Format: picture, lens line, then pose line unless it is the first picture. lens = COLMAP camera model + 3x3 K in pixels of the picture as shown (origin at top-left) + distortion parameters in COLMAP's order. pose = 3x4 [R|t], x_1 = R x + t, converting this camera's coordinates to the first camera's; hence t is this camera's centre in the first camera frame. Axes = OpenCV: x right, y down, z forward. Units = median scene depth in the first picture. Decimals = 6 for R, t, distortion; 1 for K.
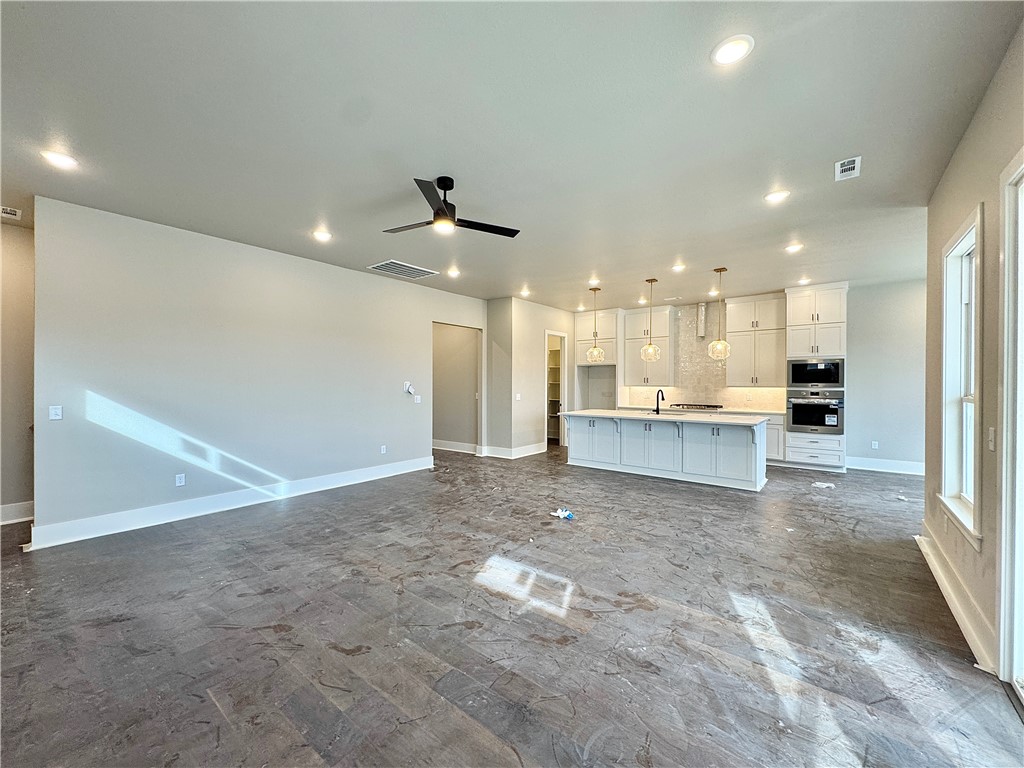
lens RADIAL K [[409.3, 0, 509.6], [0, 409.3, 386.4], [0, 0, 1]] dist [-0.004211, 0.000681]
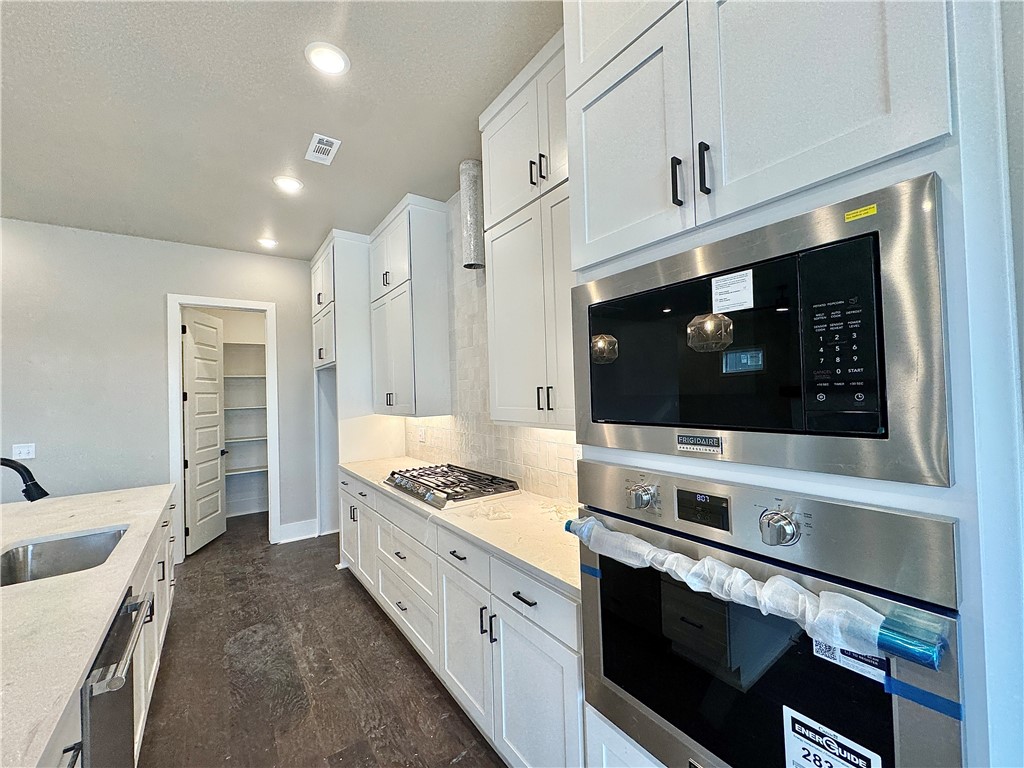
lens RADIAL K [[409.3, 0, 506.2], [0, 409.3, 385.8], [0, 0, 1]] dist [-0.004211, 0.000681]
pose [[0.959986, -0.036715, -0.277630, 0.947306], [0.031496, 0.999234, -0.023237, -0.026431], [0.278271, 0.013563, 0.960407, 1.117433]]
